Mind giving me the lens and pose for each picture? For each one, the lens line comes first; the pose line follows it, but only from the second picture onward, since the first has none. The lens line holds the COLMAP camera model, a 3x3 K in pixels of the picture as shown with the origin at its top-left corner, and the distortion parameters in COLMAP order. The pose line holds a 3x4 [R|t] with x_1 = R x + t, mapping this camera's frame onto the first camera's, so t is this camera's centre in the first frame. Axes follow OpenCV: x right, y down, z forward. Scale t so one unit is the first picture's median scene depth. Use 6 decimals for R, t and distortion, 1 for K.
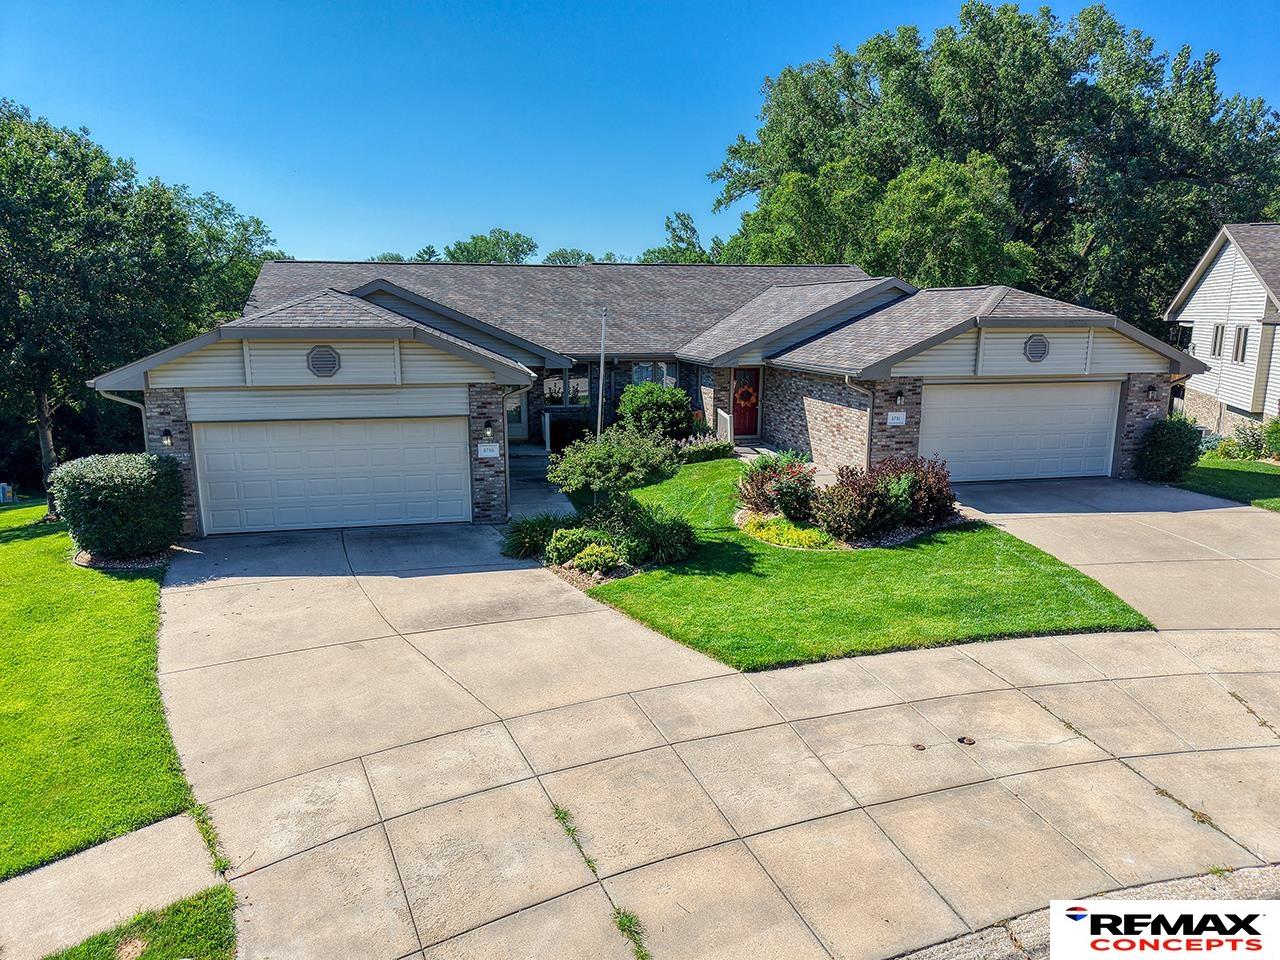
lens RADIAL K [[881.2, 0, 633.0], [0, 881.2, 481.1], [0, 0, 1]] dist [0.083157, -0.093586]
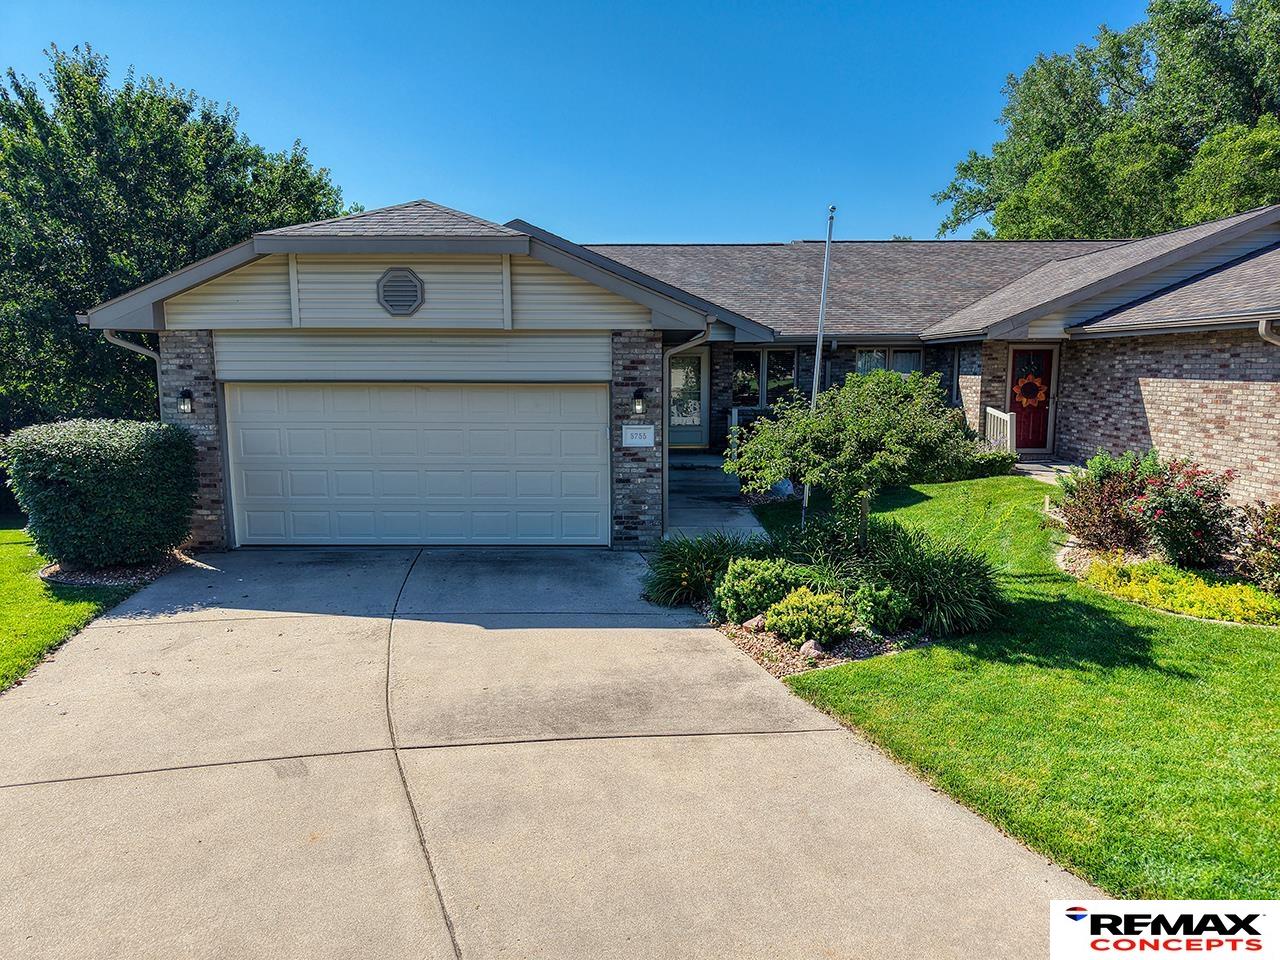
lens RADIAL K [[881.6, 0, 627.4], [0, 881.6, 482.9], [0, 0, 1]] dist [0.059669, -0.079779]
pose [[0.973621, 0.030344, -0.226147, -0.027125], [-0.043035, 0.997750, -0.051401, 0.036725], [0.224078, 0.059777, 0.972736, 0.414858]]
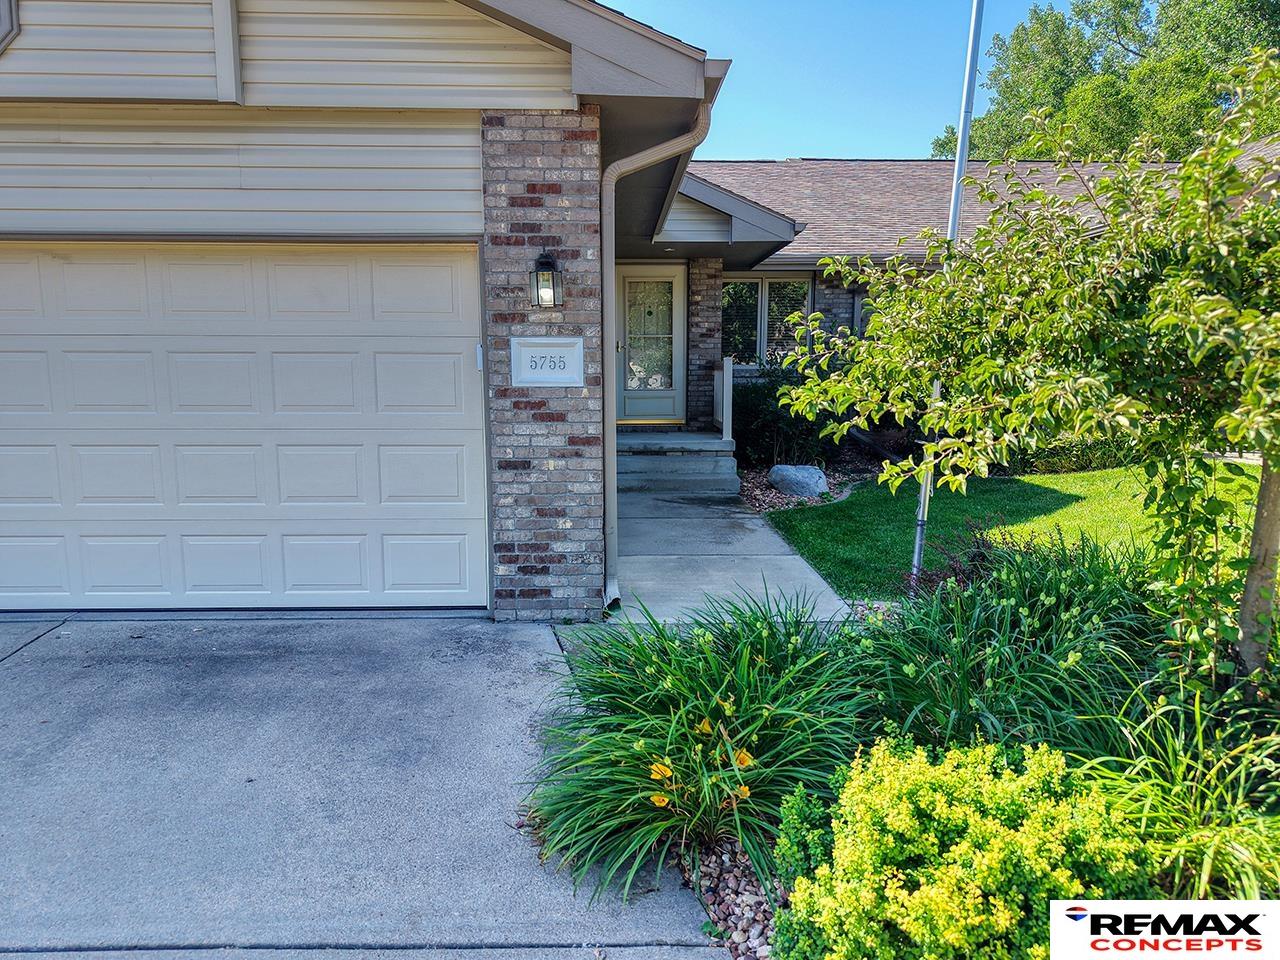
lens RADIAL K [[886.5, 0, 640.0], [0, 886.5, 480.0], [0, 0, 1]] dist [0.059675, -0.079828]
pose [[0.985242, 0.024610, -0.169389, -0.094068], [-0.034539, 0.997838, -0.055923, 0.020035], [0.167646, 0.060948, 0.983961, 0.806054]]
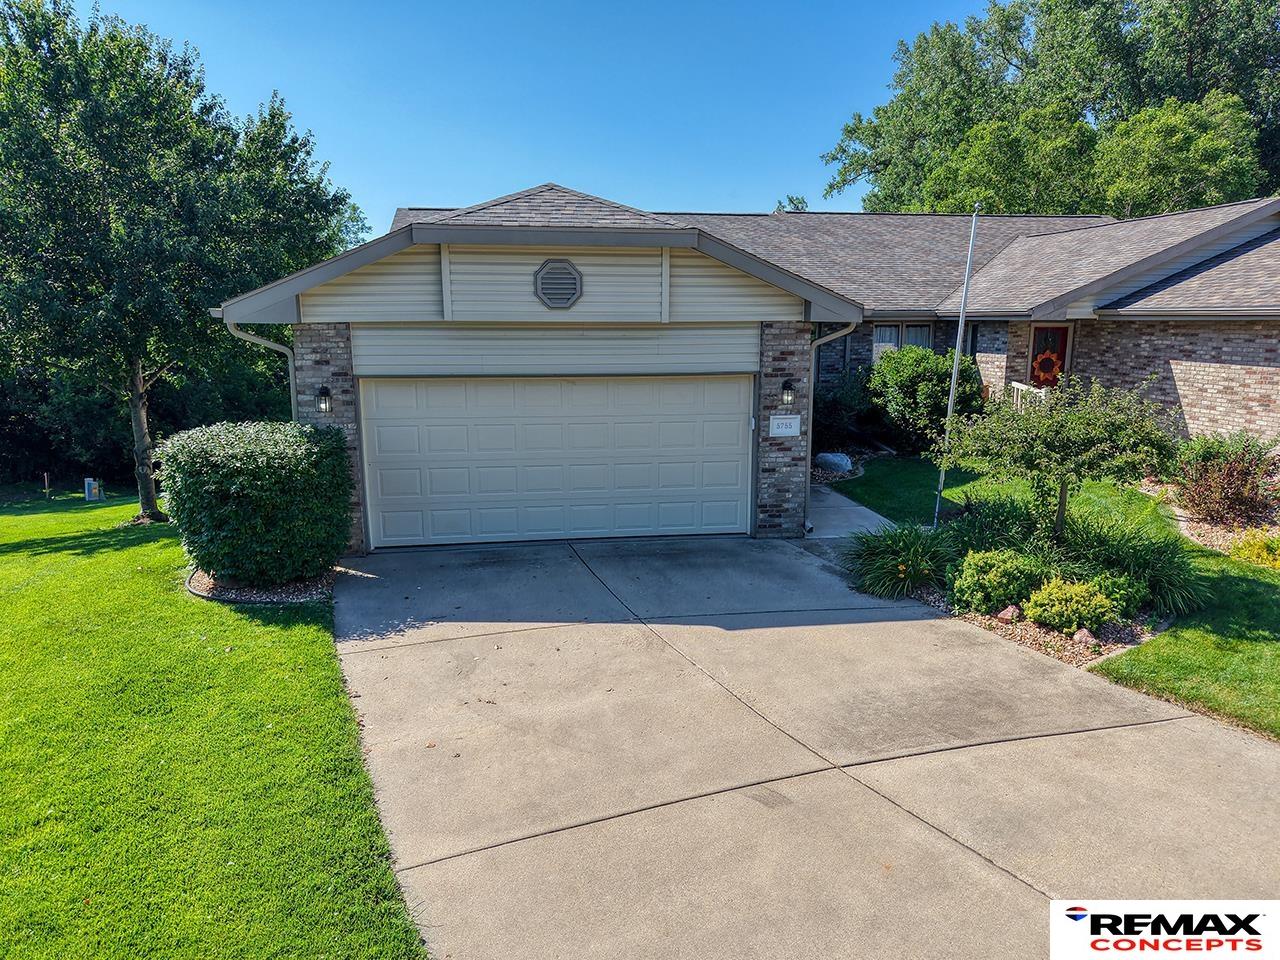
lens RADIAL K [[886.5, 0, 640.0], [0, 886.5, 480.0], [0, 0, 1]] dist [0.059675, -0.079828]
pose [[0.998019, 0.010719, -0.061992, -0.254820], [-0.011249, 0.999903, -0.008199, 0.013582], [0.061898, 0.008880, 0.998043, 0.371048]]
